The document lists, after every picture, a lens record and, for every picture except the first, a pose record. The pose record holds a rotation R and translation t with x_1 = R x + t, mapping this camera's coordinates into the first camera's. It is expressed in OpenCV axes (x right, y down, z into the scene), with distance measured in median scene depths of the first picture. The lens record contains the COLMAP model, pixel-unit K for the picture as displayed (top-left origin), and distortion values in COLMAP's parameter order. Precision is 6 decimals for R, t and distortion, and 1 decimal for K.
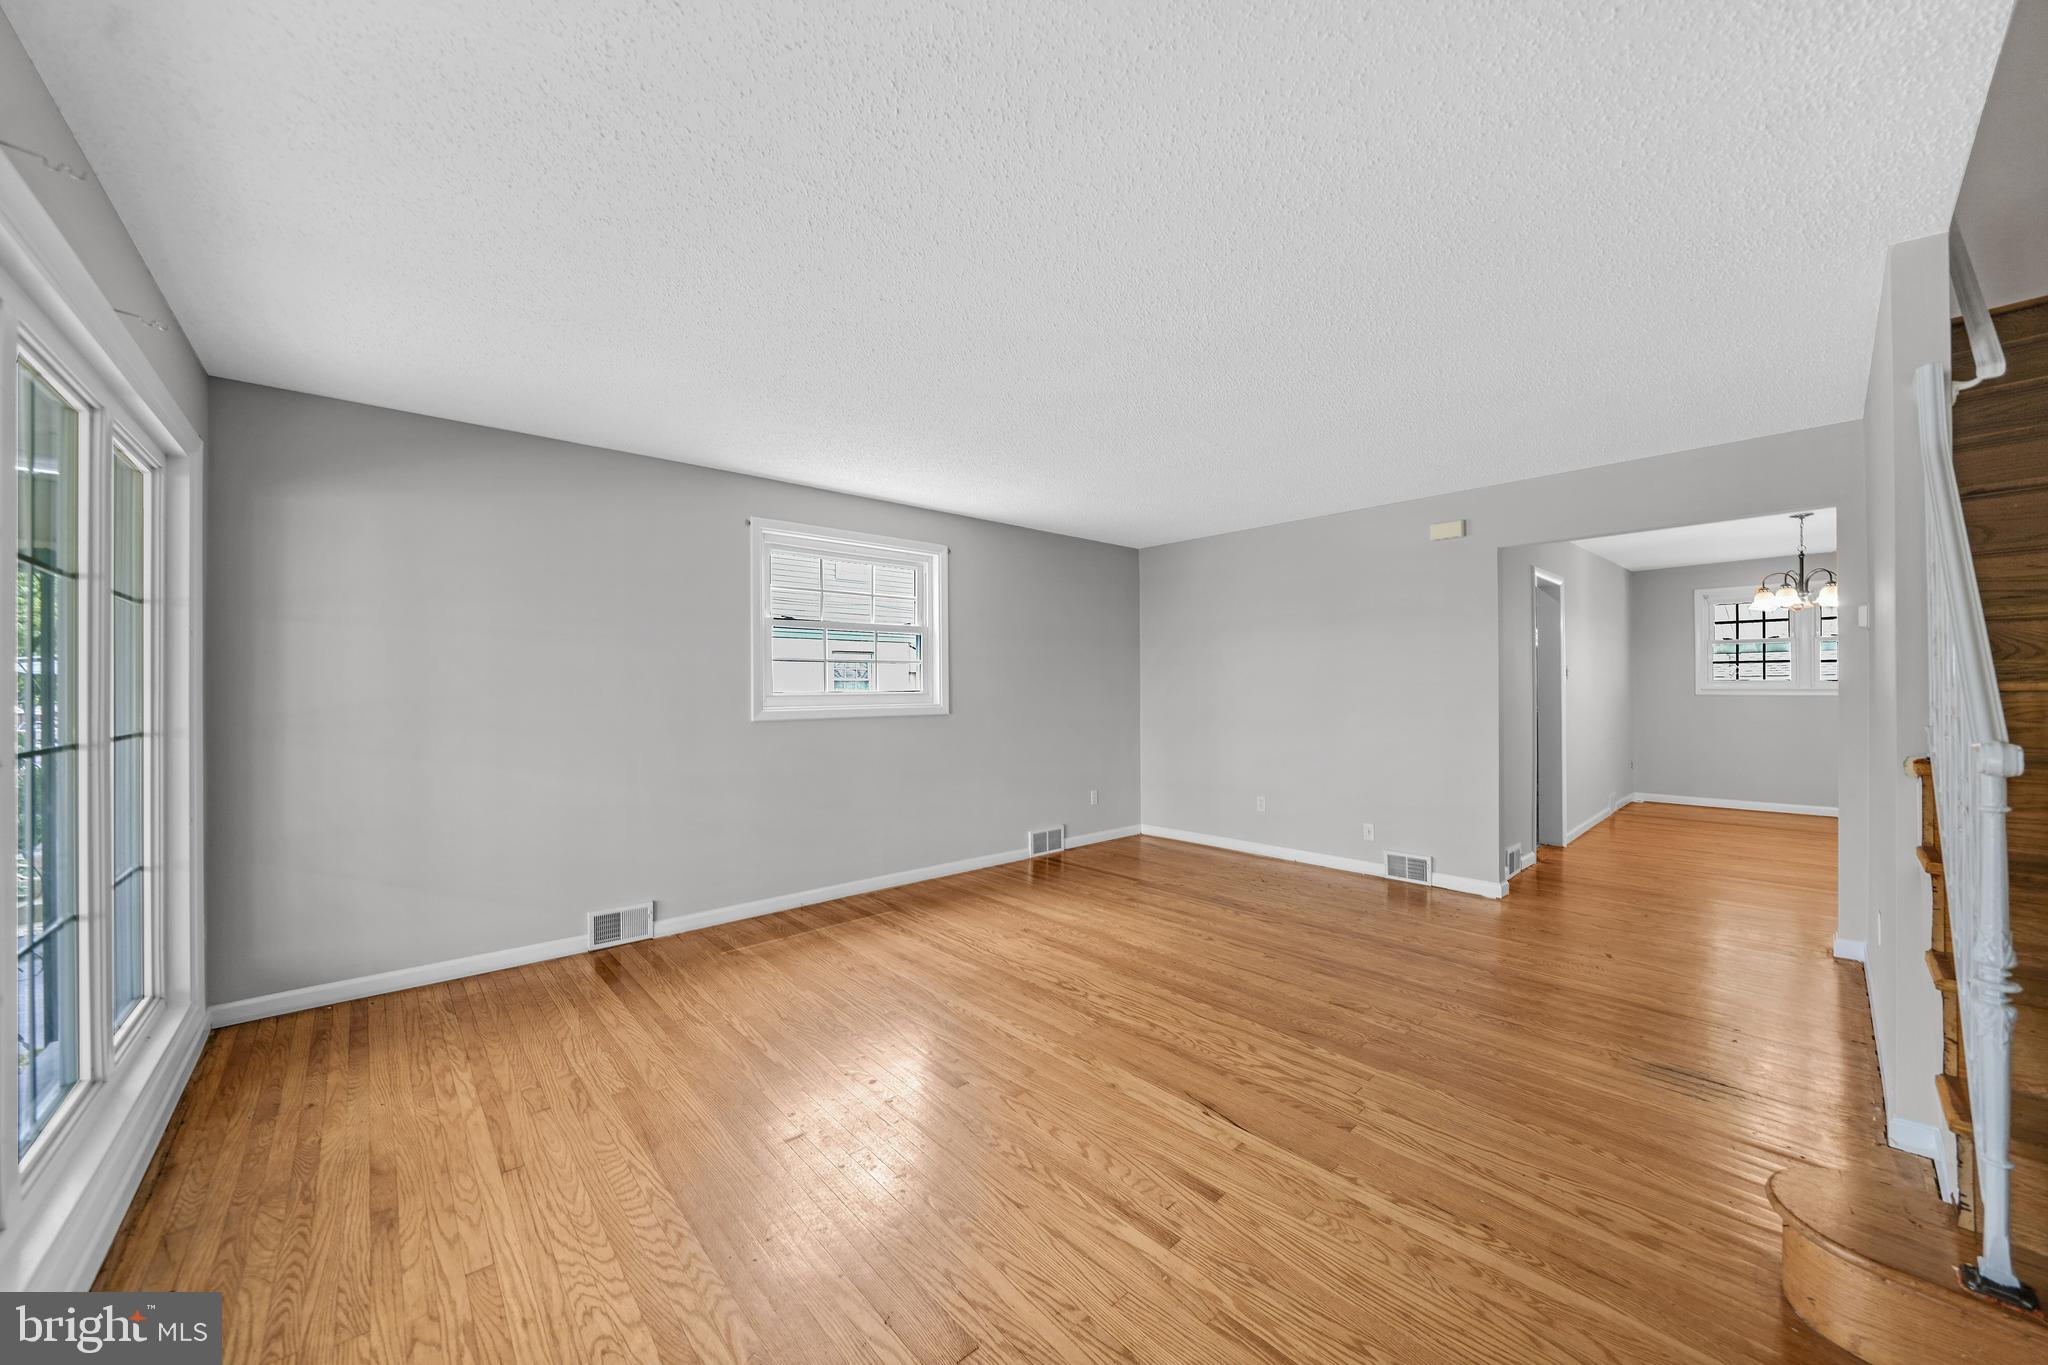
lens RADIAL K [[744.7, 0, 1018.7], [0, 744.7, 687.3], [0, 0, 1]] dist [-0.002049, -0.000166]
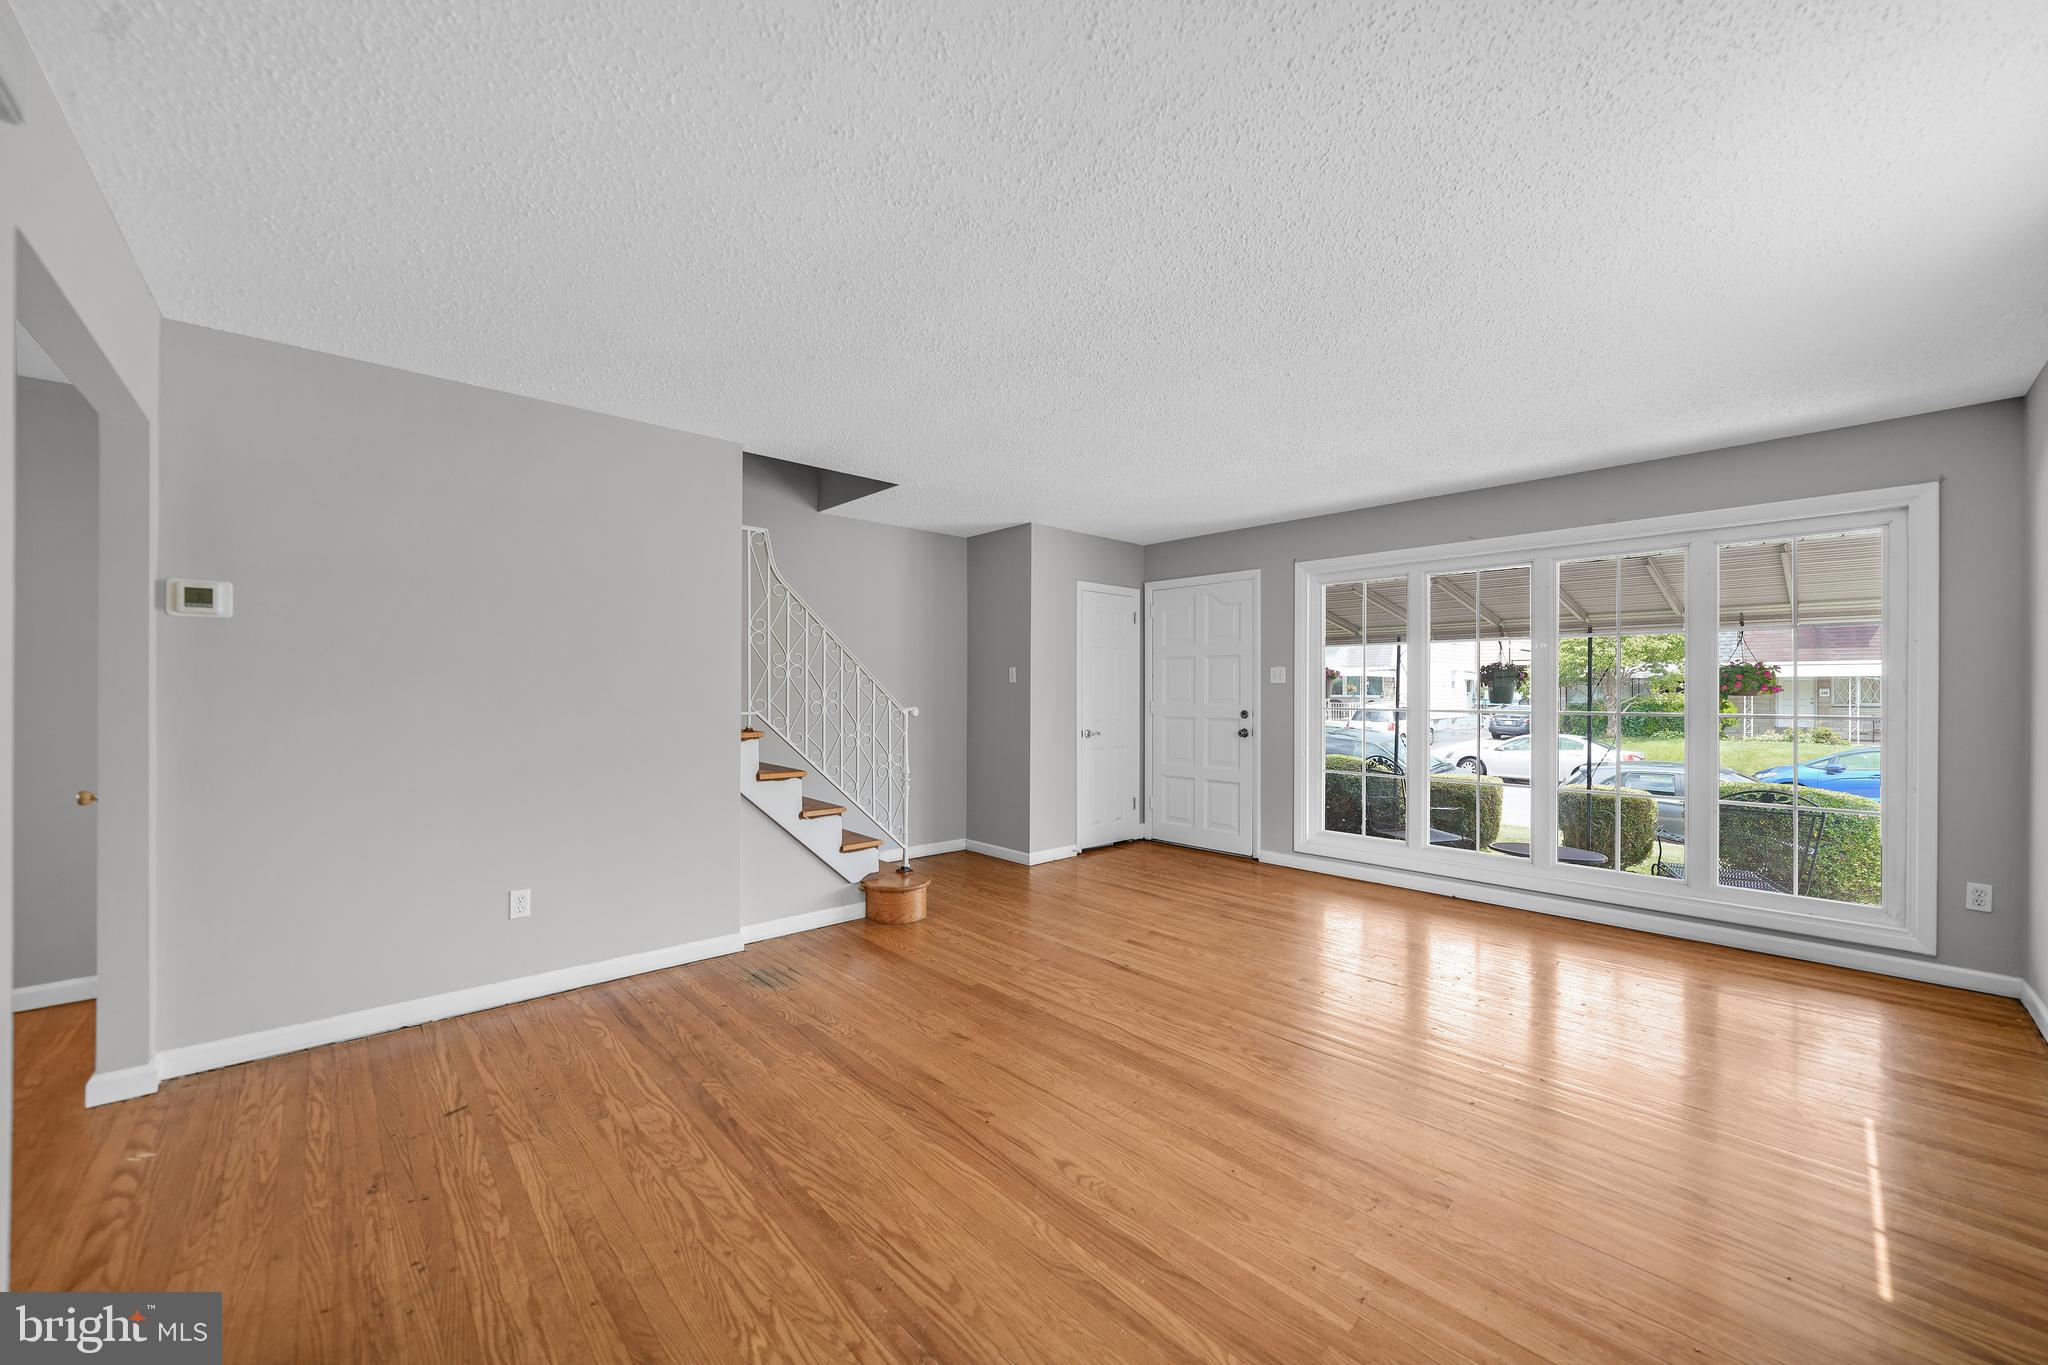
lens RADIAL K [[744.7, 0, 1031.2], [0, 744.7, 686.2], [0, 0, 1]] dist [-0.002049, -0.000166]
pose [[-0.999704, 0.000421, -0.024308, 0.424577], [0.000650, 0.999955, -0.009433, 0.007879], [0.024303, -0.009446, -0.999660, 2.215487]]
